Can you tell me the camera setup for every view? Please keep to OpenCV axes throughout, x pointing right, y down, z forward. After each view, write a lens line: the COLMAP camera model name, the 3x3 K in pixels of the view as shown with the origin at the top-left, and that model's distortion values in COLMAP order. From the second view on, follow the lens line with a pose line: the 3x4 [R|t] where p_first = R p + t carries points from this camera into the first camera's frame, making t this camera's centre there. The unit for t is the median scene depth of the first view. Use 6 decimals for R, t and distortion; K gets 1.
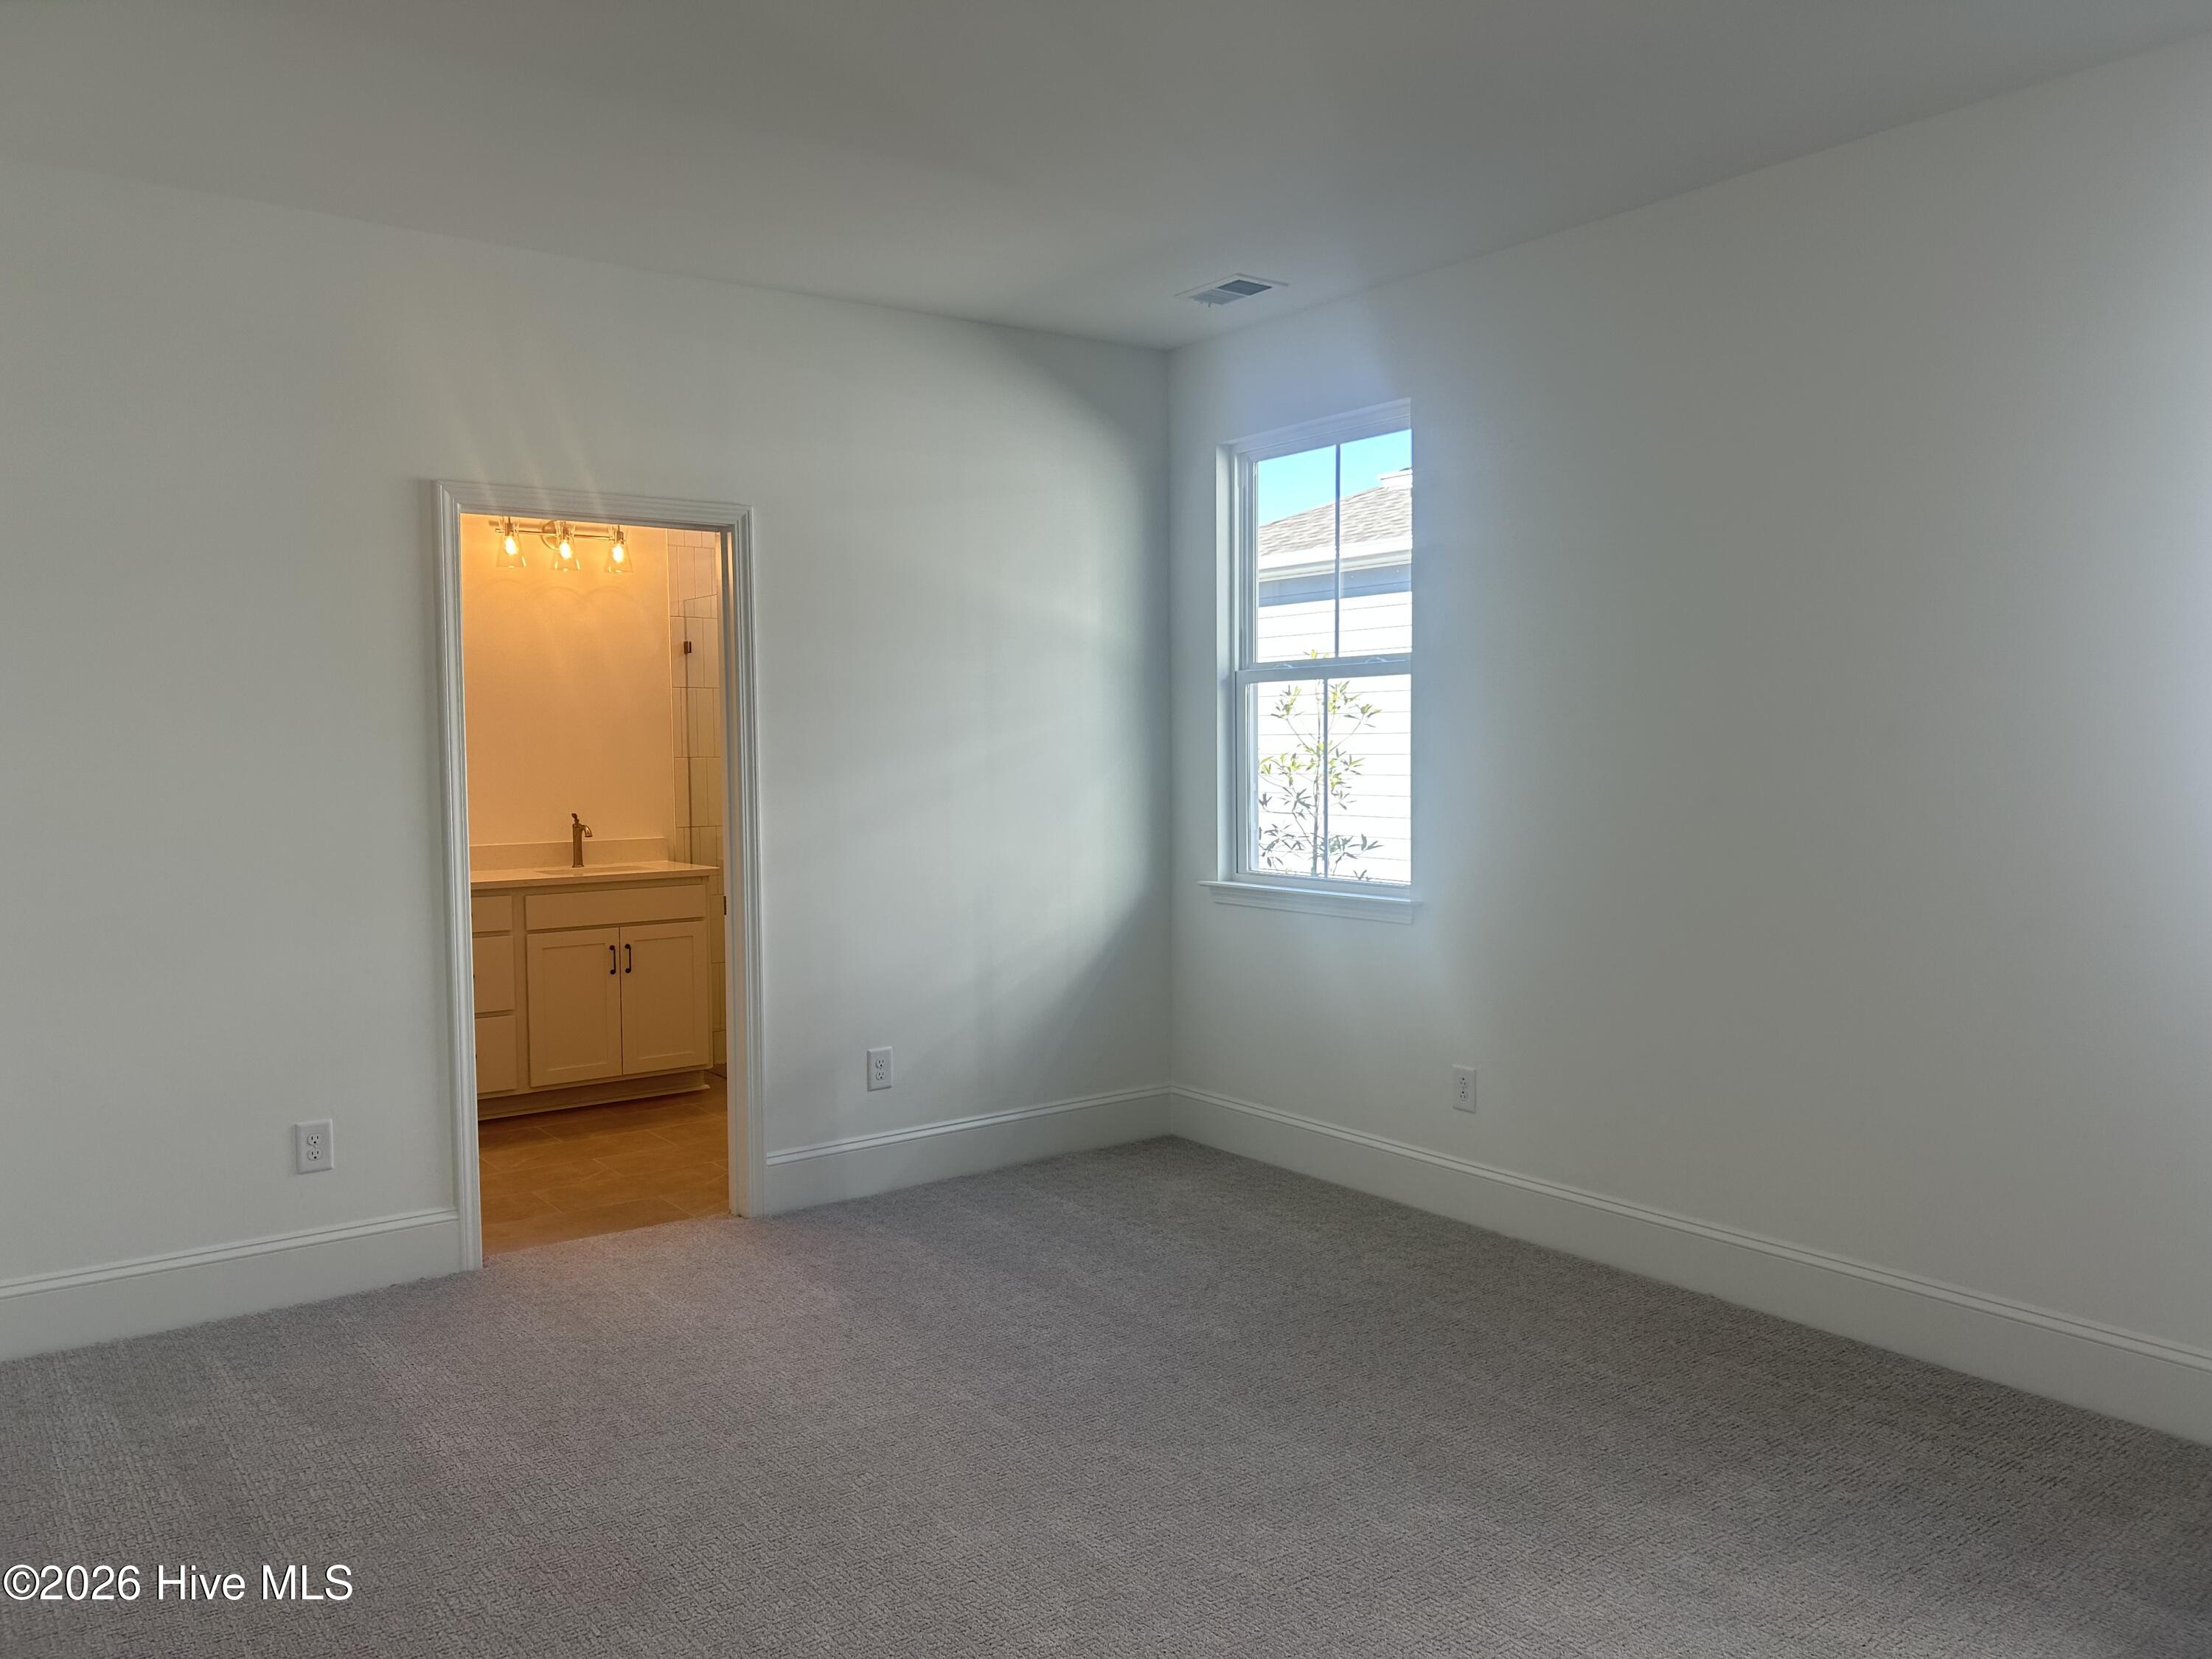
lens RADIAL K [[1699.8, 0, 1099.3], [0, 1699.8, 840.0], [0, 0, 1]] dist [0.062231, -0.041405]
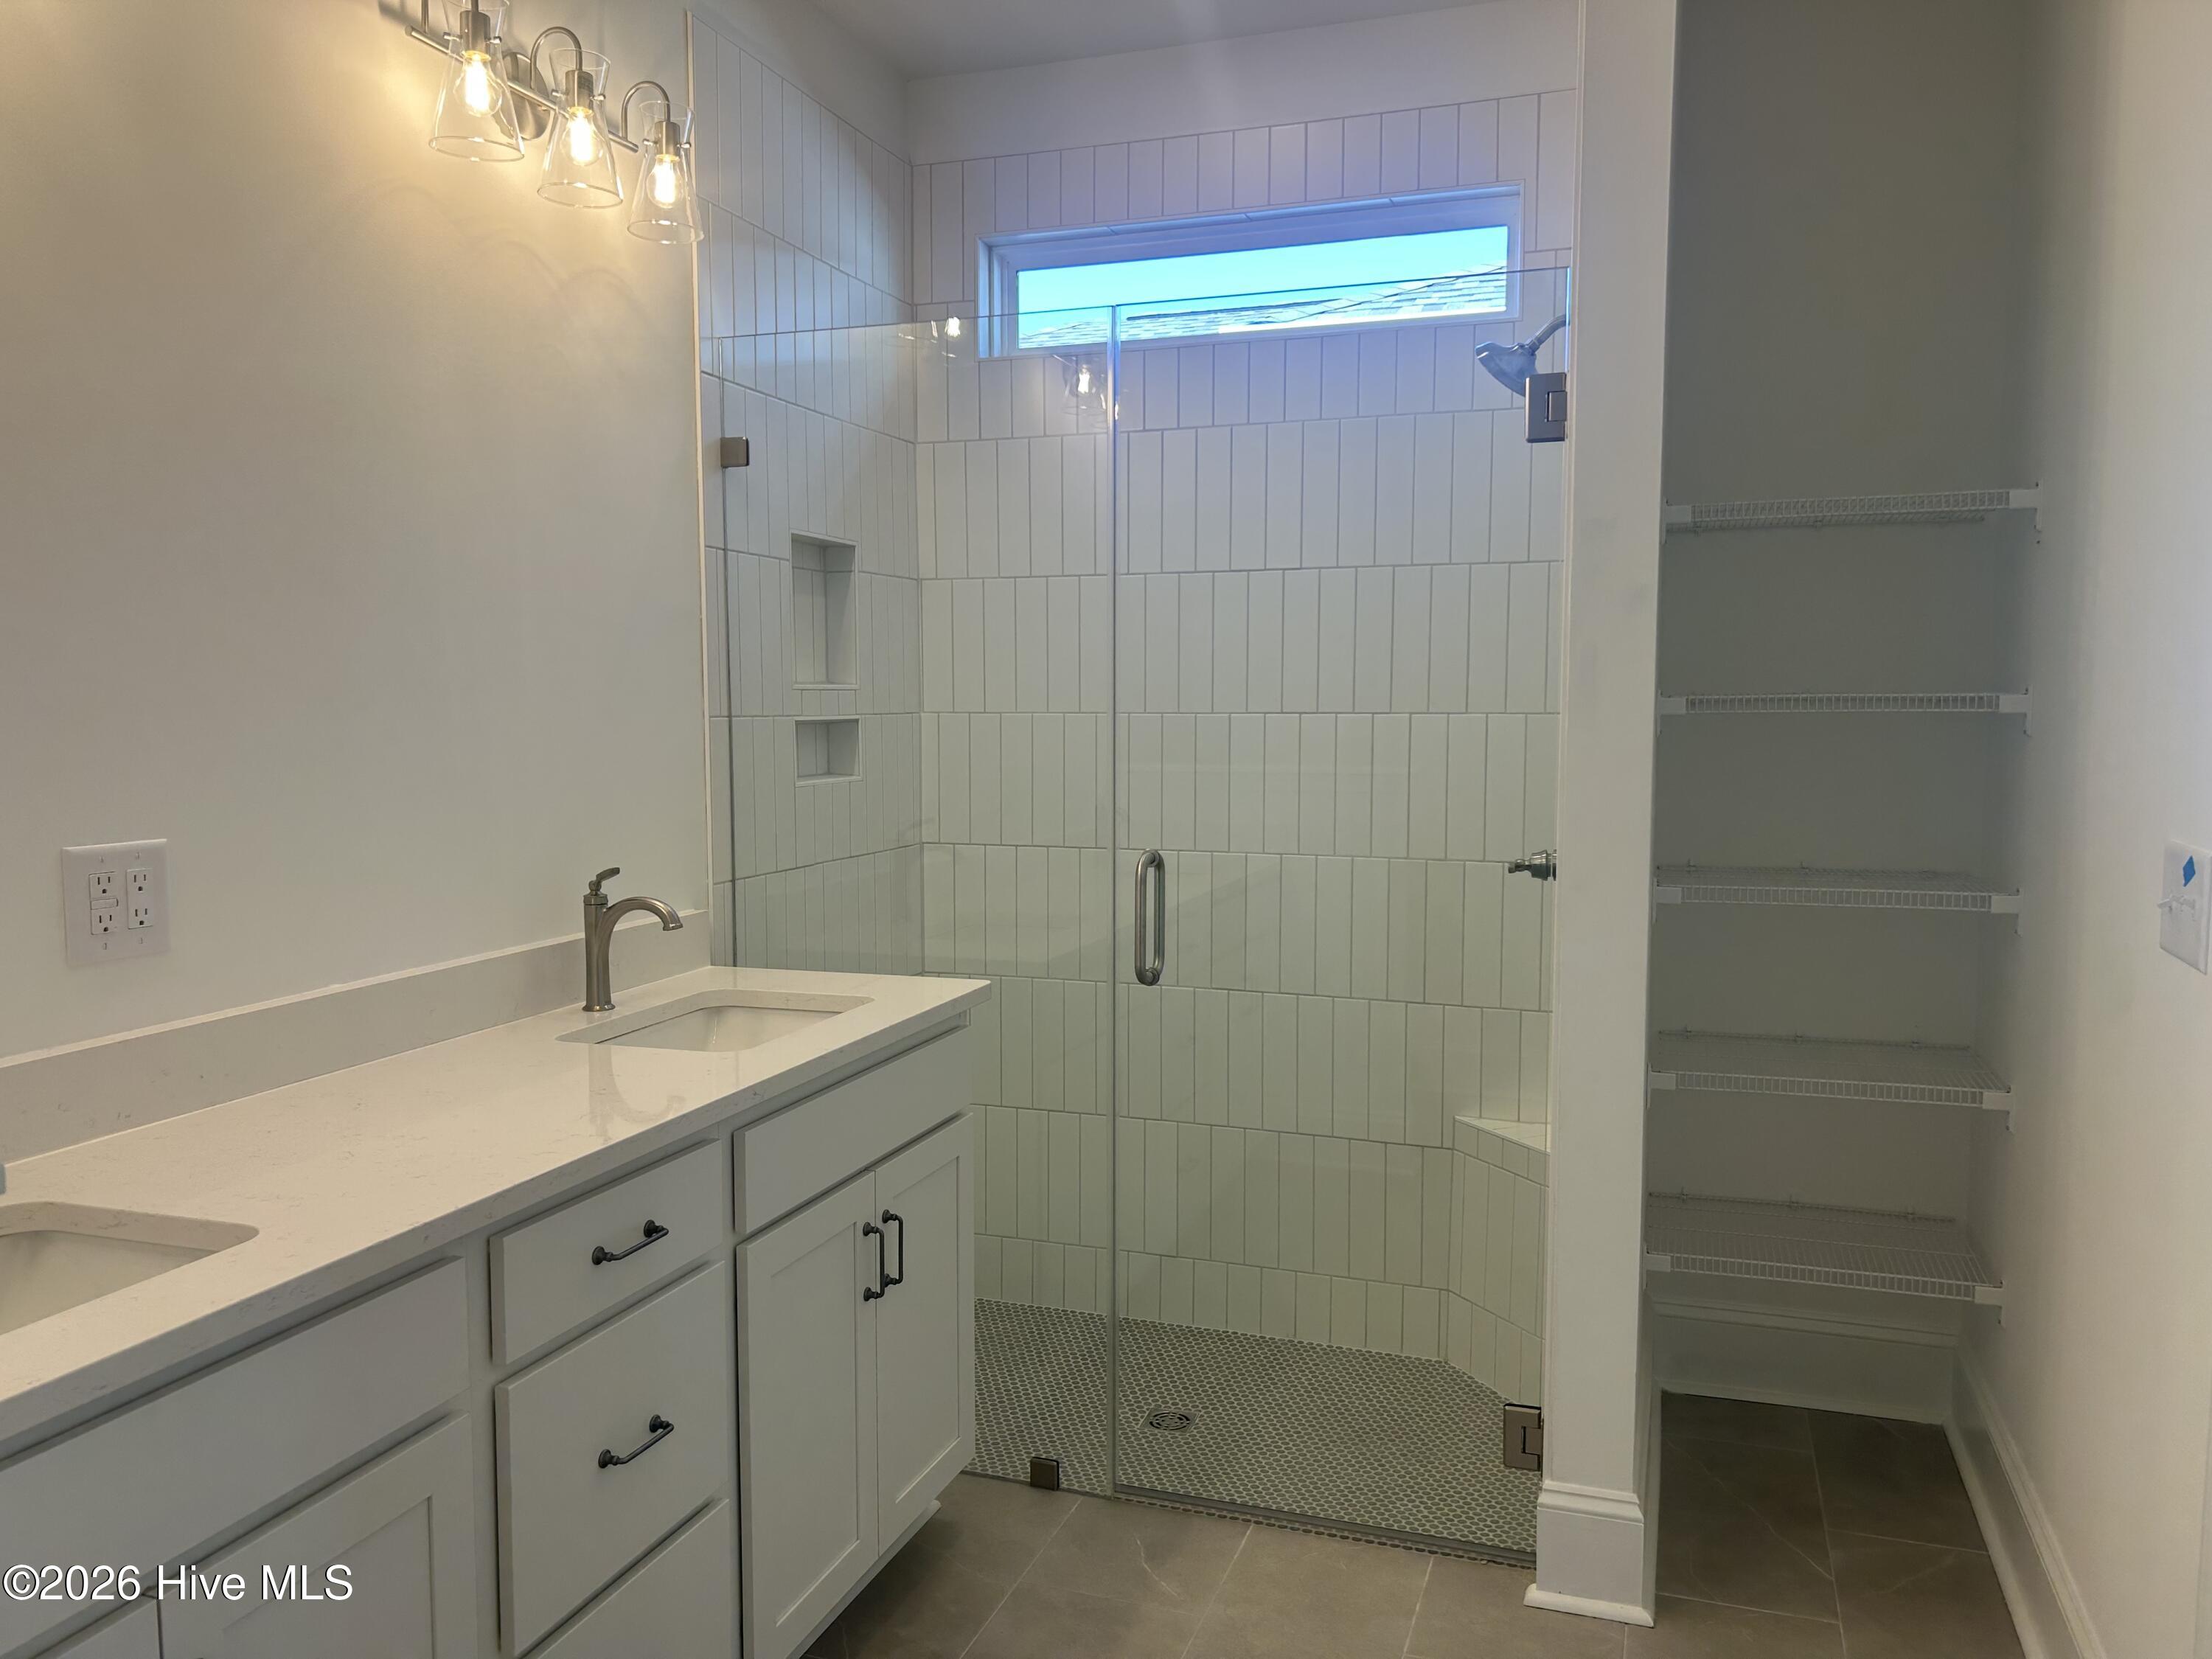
lens RADIAL K [[1699.8, 0, 1096.8], [0, 1699.8, 842.8], [0, 0, 1]] dist [0.062231, -0.041405]
pose [[0.821216, -0.044057, 0.568914, -0.430503], [0.024251, 0.998809, 0.042343, -0.034268], [-0.570101, -0.020976, 0.821306, 0.632332]]
